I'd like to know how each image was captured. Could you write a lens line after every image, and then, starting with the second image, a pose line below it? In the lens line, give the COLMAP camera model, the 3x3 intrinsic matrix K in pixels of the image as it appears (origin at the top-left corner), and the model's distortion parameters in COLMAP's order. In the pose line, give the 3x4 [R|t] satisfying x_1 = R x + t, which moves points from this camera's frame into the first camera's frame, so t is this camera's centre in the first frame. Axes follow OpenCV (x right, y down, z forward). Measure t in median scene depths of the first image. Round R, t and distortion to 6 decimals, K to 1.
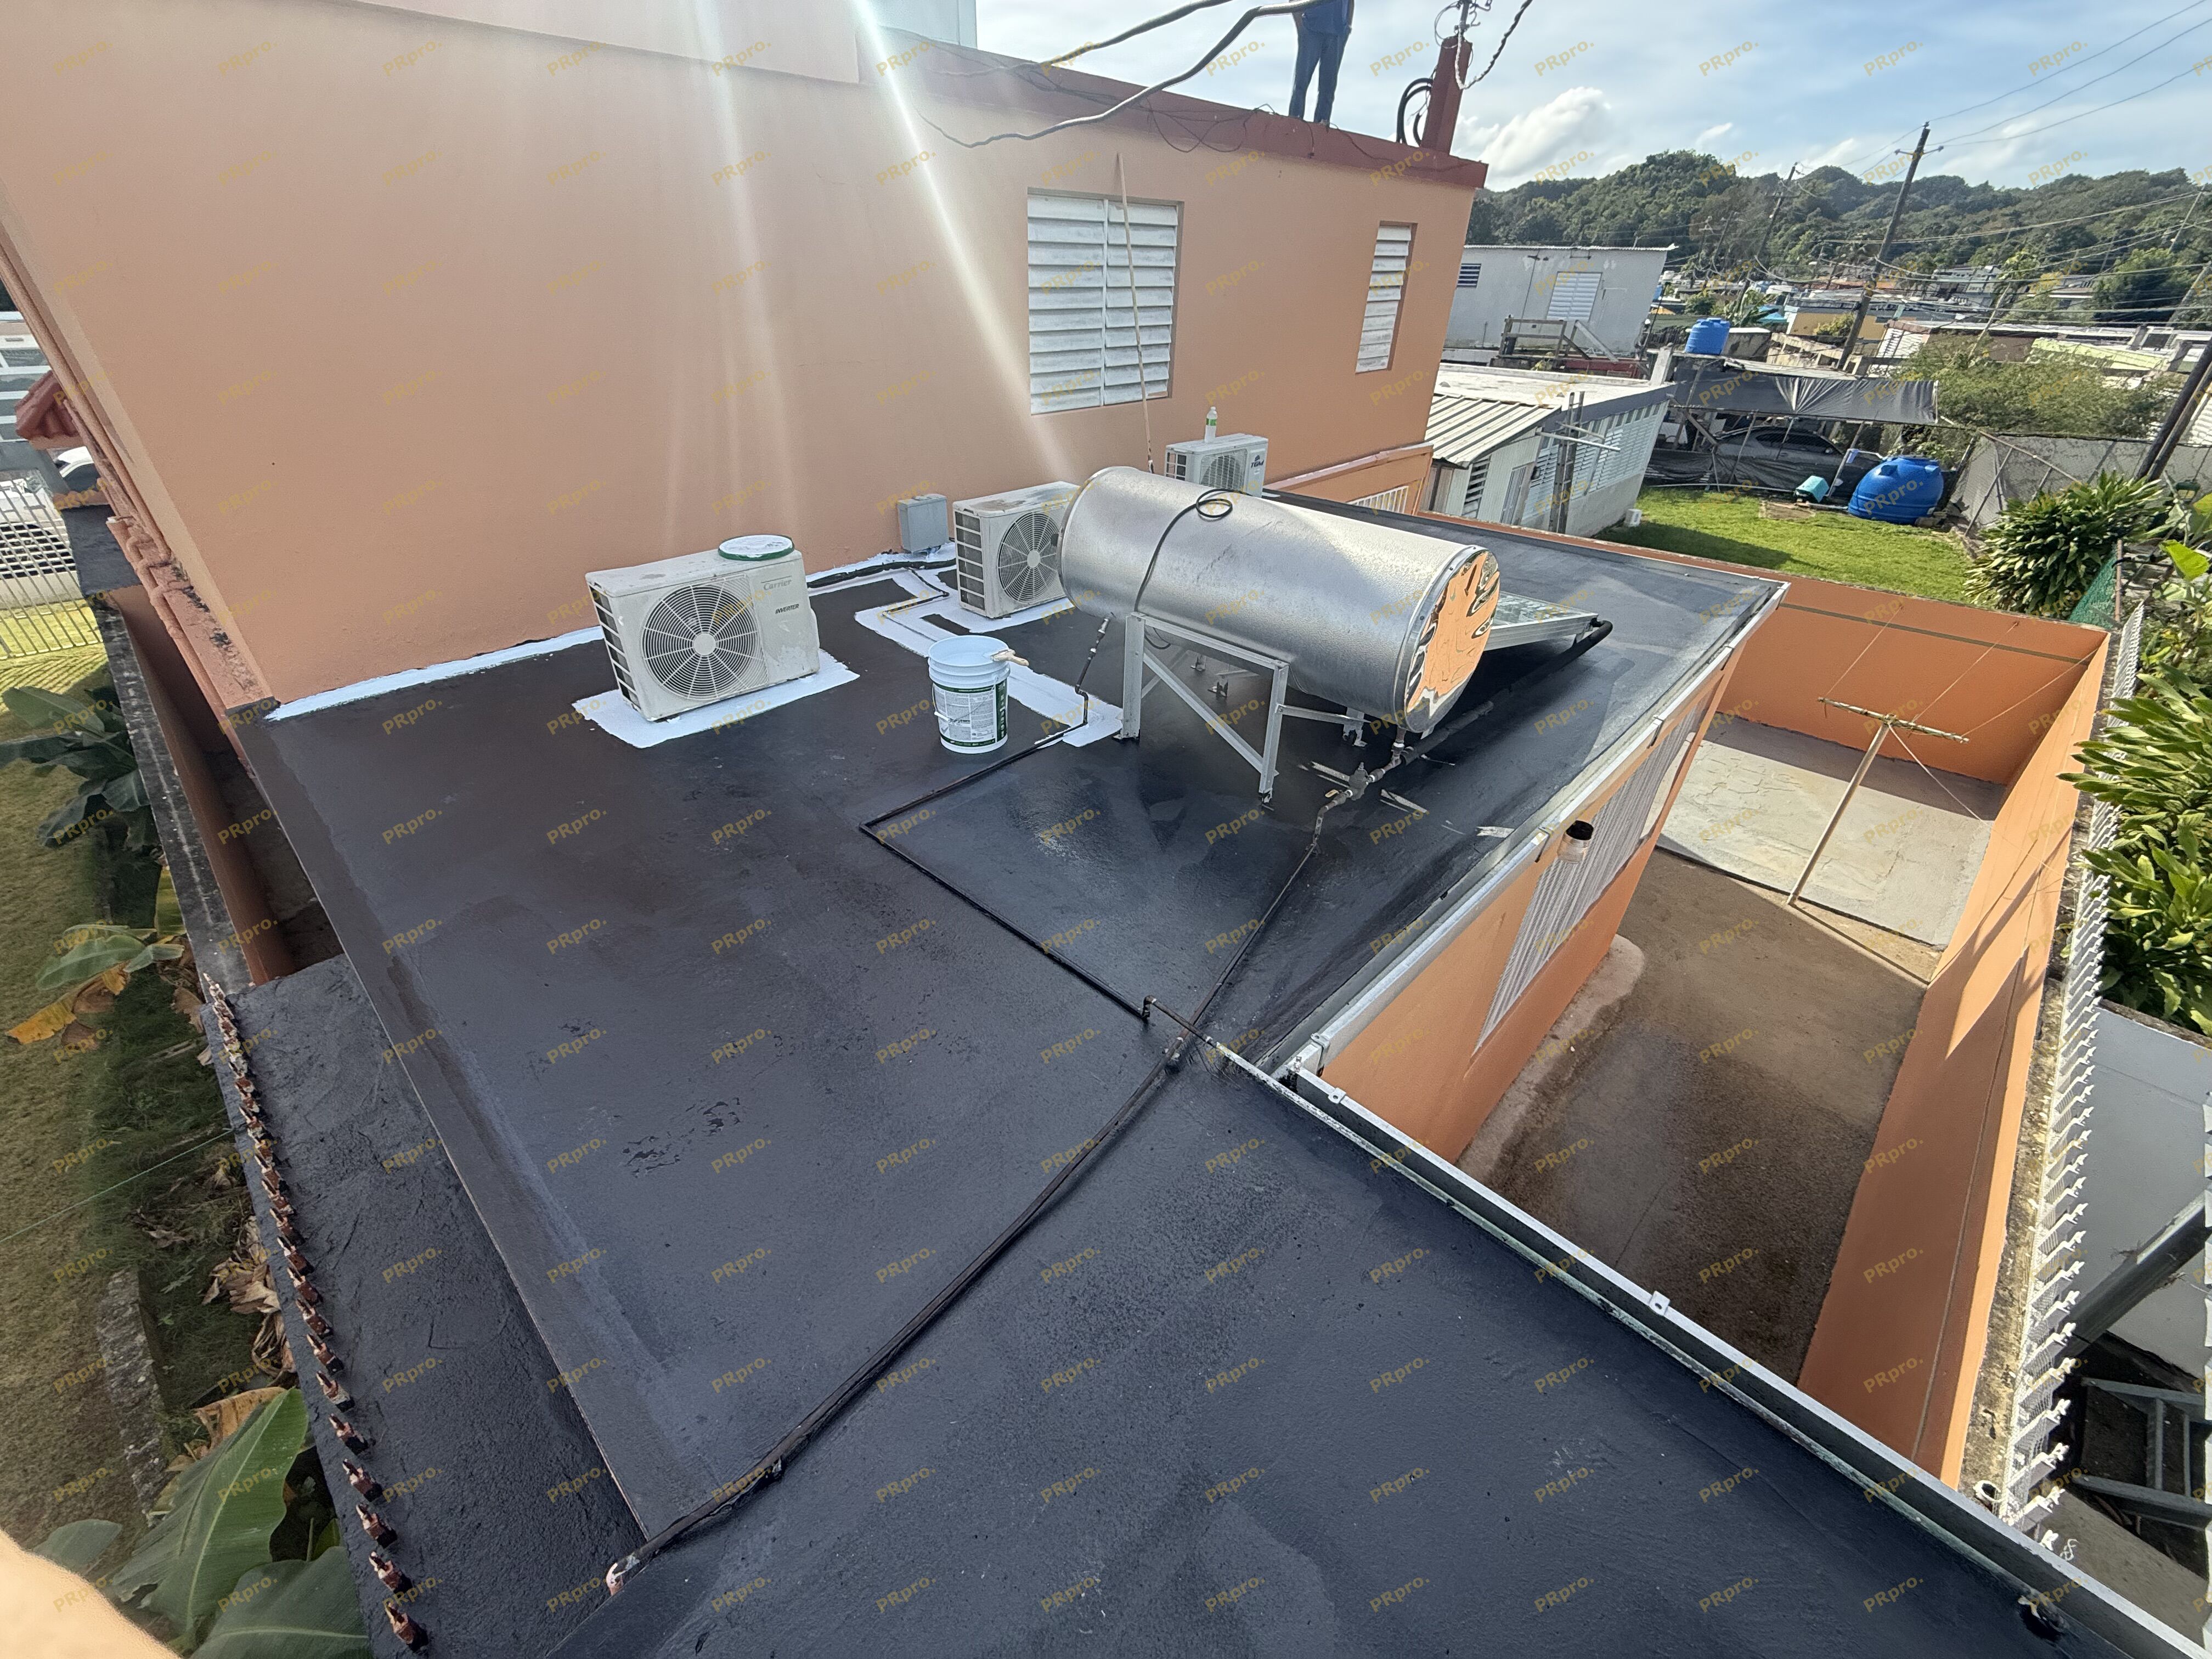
lens RADIAL K [[876.7, 0, 1096.4], [0, 876.7, 832.8], [0, 0, 1]] dist [-0.001453, 0.000313]
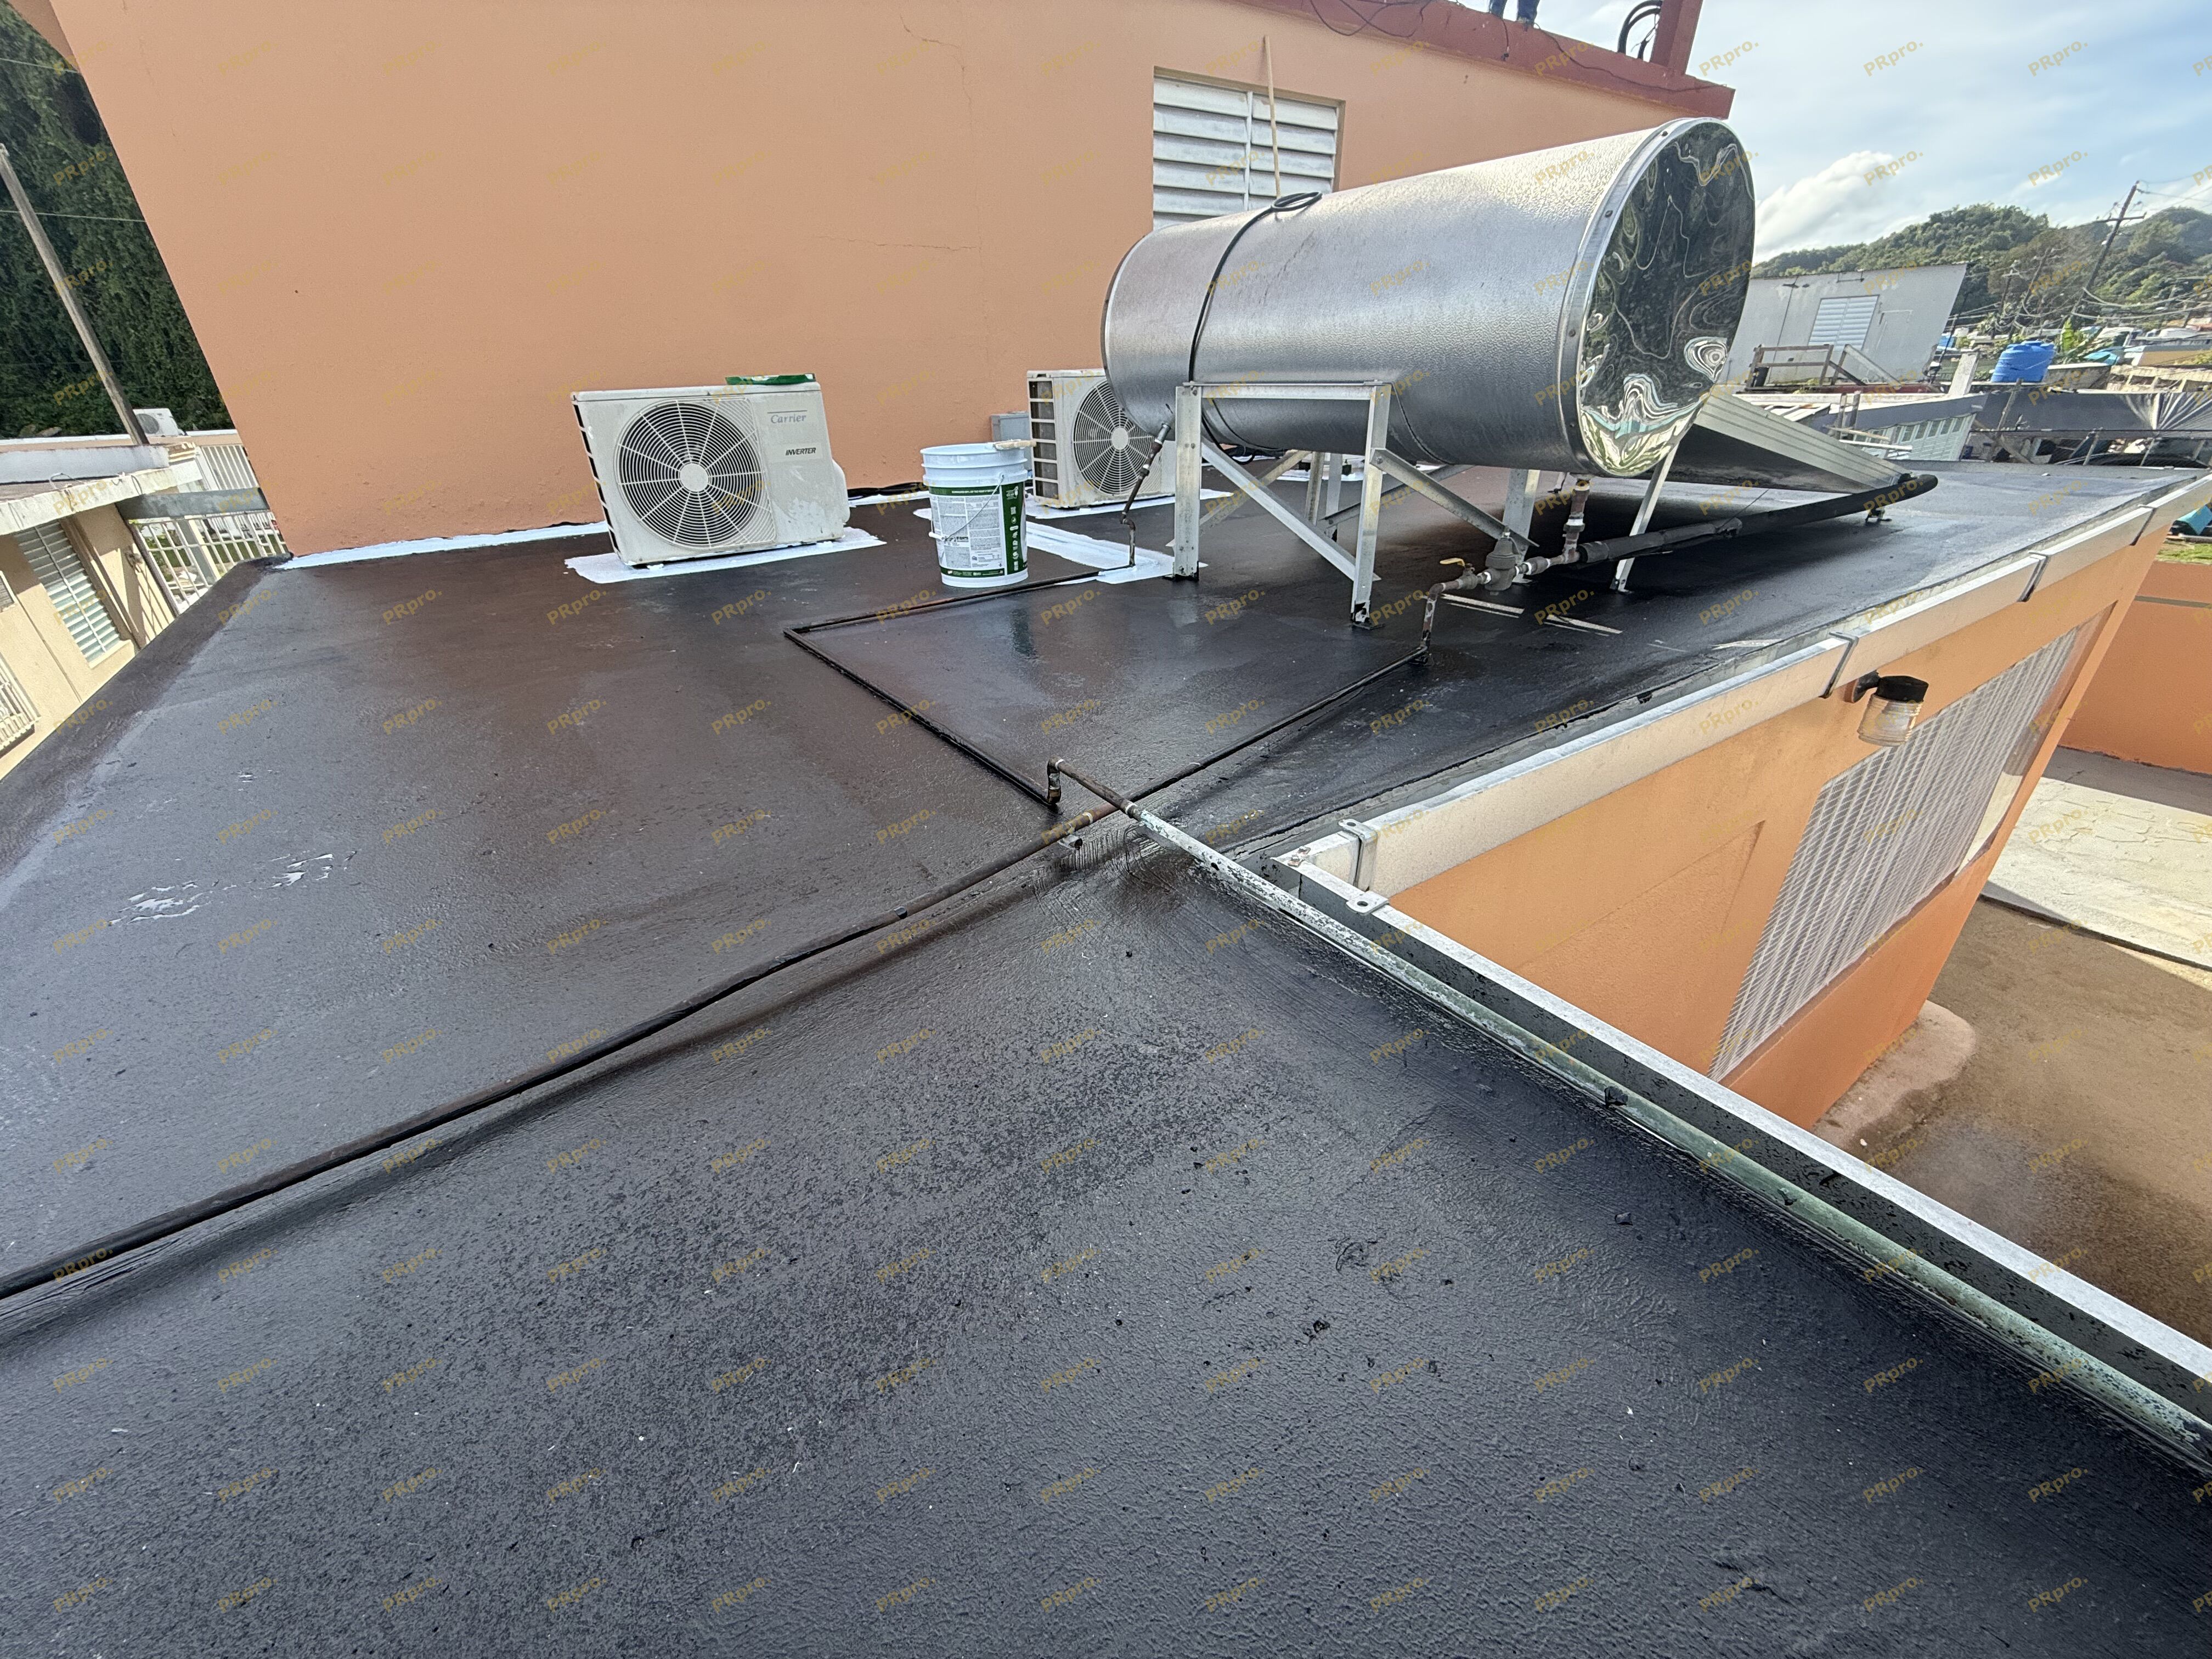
lens RADIAL K [[876.7, 0, 1096.4], [0, 876.7, 832.8], [0, 0, 1]] dist [-0.001453, 0.000313]
pose [[0.977342, 0.050348, -0.205593, 0.053580], [-0.069207, 0.993924, -0.085590, 0.073625], [0.200035, 0.097879, 0.974888, 0.120645]]
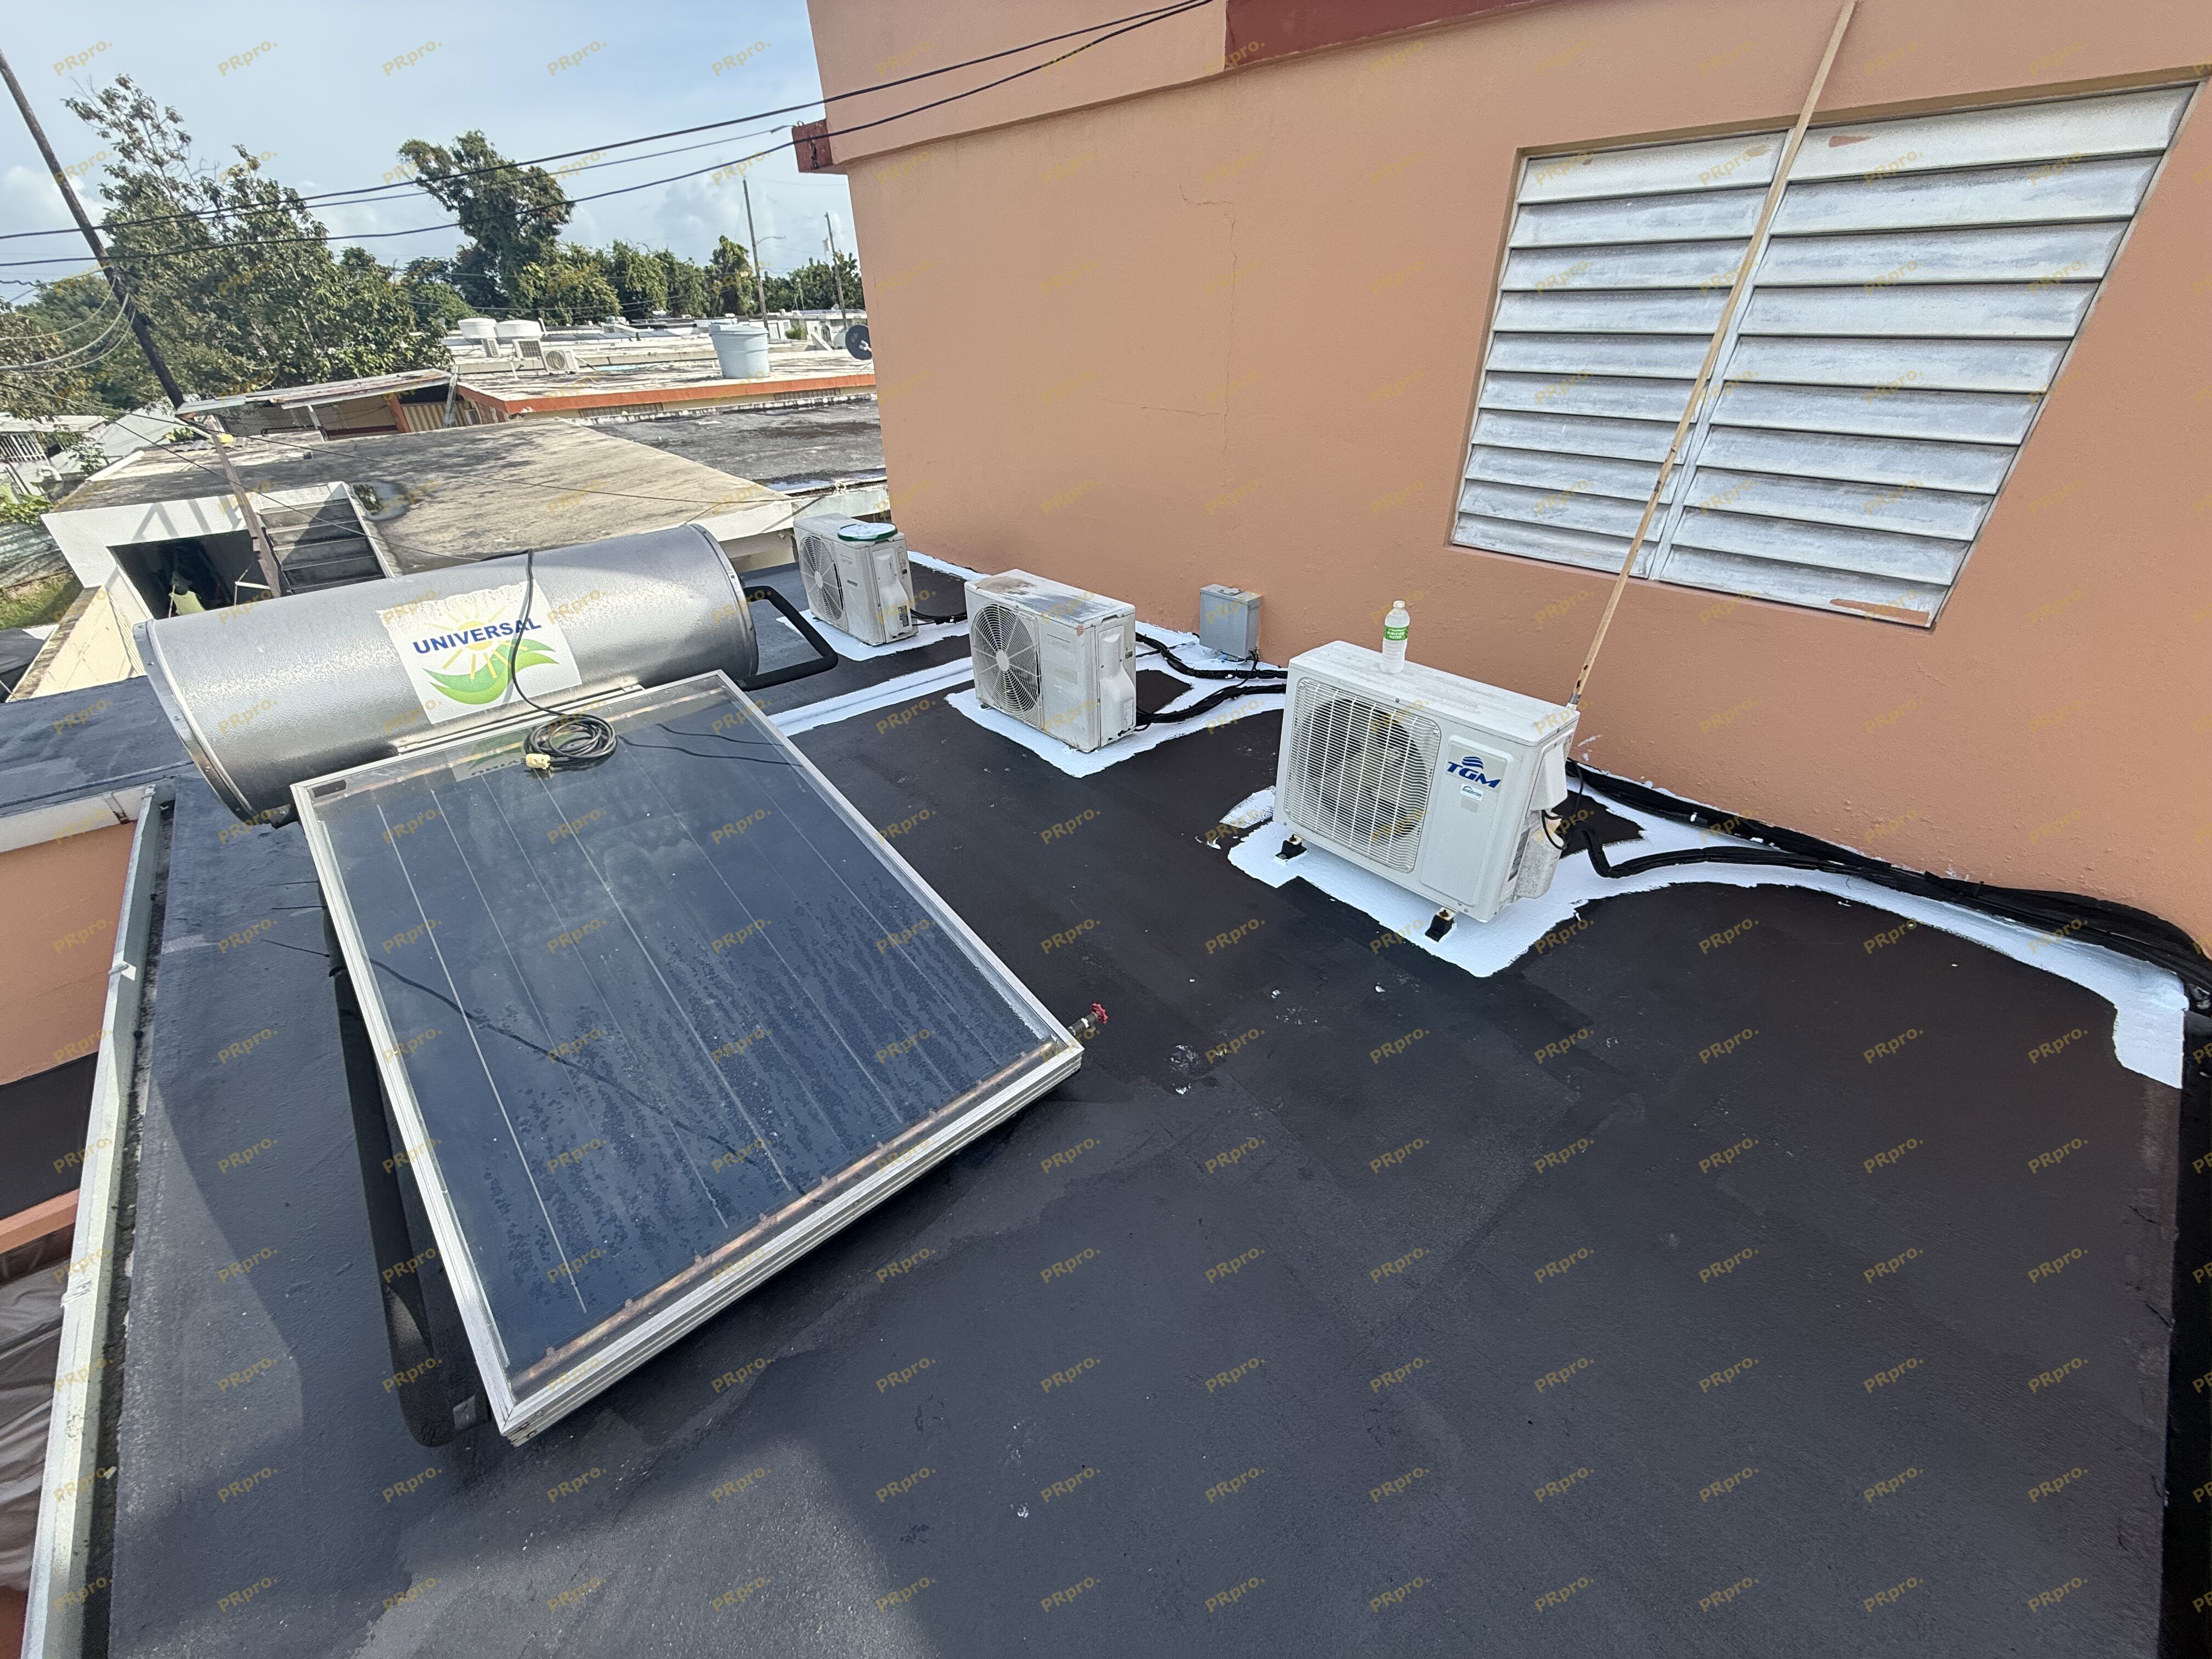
lens RADIAL K [[876.7, 0, 1096.4], [0, 876.7, 832.8], [0, 0, 1]] dist [-0.001453, 0.000313]
pose [[-0.082259, 0.509647, -0.856442, 0.380009], [-0.529218, 0.705846, 0.470861, -0.343620], [0.844489, 0.491977, 0.211652, 0.539897]]
